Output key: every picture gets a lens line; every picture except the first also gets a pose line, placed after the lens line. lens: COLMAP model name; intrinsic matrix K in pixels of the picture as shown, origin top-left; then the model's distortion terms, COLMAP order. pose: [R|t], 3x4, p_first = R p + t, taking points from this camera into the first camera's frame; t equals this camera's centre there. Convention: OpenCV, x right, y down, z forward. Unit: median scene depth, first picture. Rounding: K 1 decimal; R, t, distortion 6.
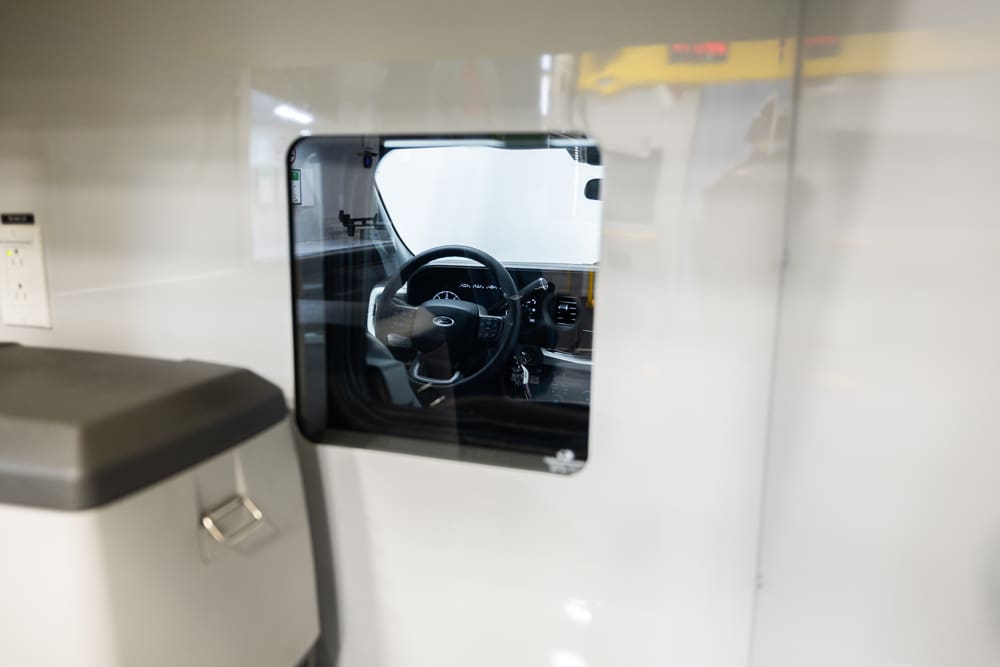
lens RADIAL K [[708.7, 0, 501.4], [0, 708.7, 349.3], [0, 0, 1]] dist [-0.009333, -0.005015]
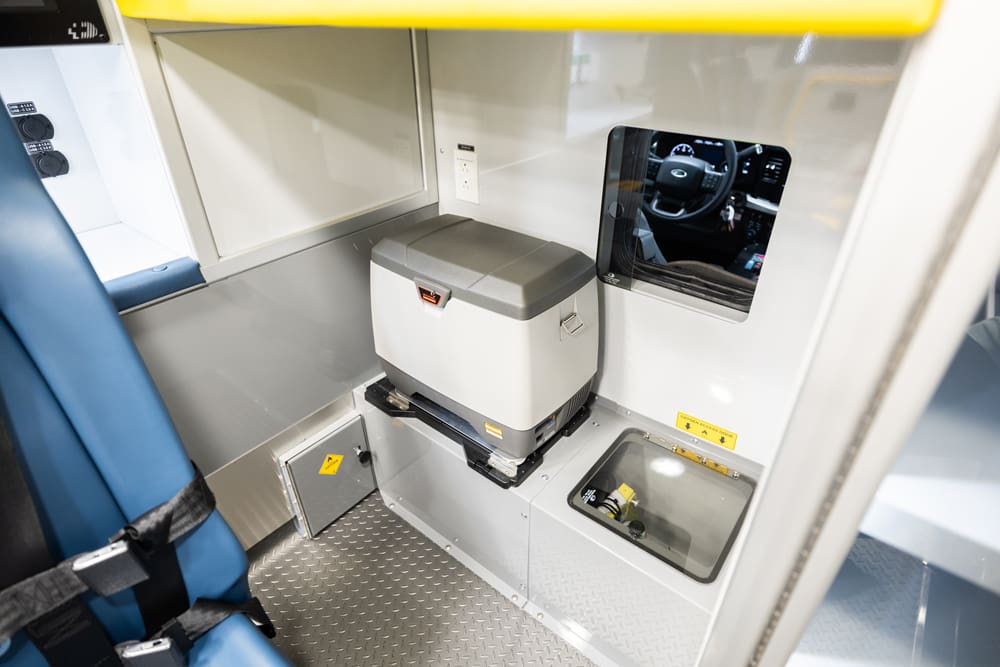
lens RADIAL K [[532.0, 0, 500.0], [0, 532.0, 333.5], [0, 0, 1]] dist [-0.002365, -0.000226]
pose [[0.929714, 0.177964, -0.322431, -0.011733], [-0.047668, 0.926281, 0.373806, -0.127066], [0.365185, -0.332163, 0.869659, -0.209310]]
